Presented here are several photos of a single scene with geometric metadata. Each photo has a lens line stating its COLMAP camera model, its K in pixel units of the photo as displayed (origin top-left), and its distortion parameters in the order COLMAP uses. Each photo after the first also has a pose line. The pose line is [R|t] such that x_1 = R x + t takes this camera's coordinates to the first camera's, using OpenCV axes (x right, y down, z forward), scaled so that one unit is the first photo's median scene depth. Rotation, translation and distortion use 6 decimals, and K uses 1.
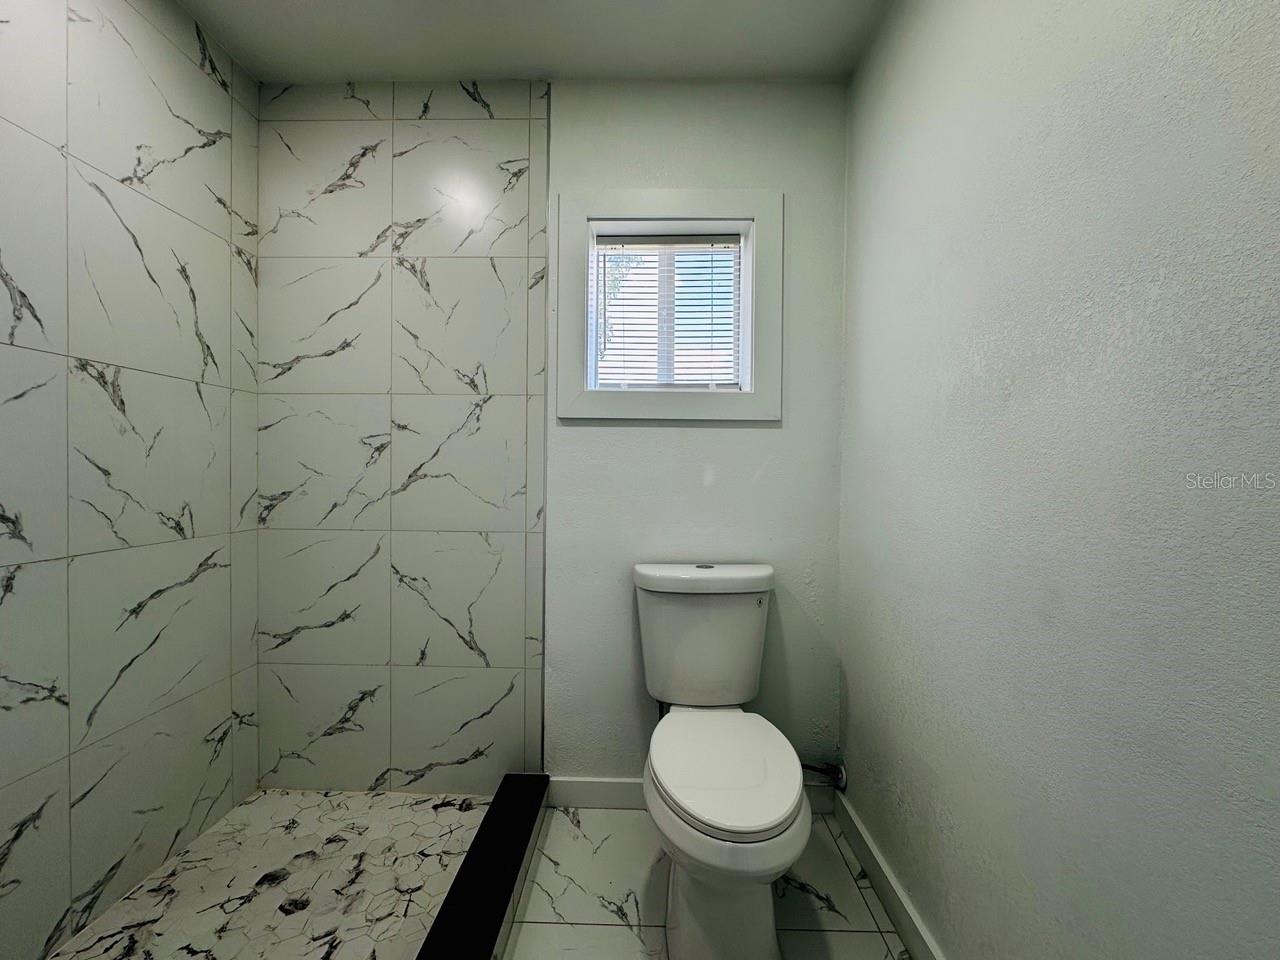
lens RADIAL K [[511.7, 0, 641.1], [0, 511.7, 478.0], [0, 0, 1]] dist [-0.005851, 0.000887]
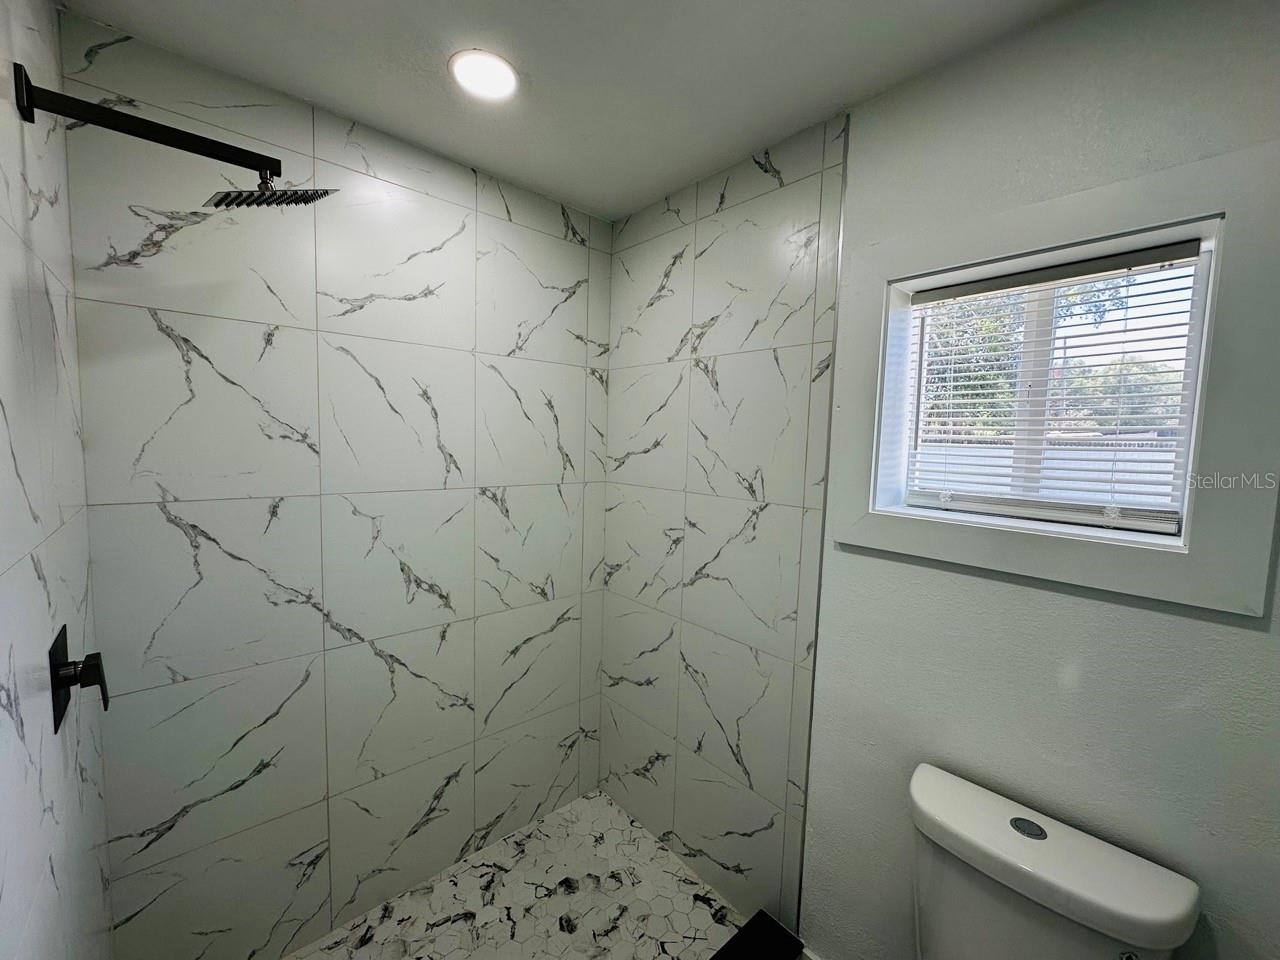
lens RADIAL K [[511.7, 0, 639.3], [0, 511.7, 480.3], [0, 0, 1]] dist [-0.005851, 0.000887]
pose [[0.676793, 0.069179, -0.732916, 0.214123], [-0.032314, 0.997407, 0.064304, -0.255728], [0.735464, -0.019837, 0.677274, 0.225791]]
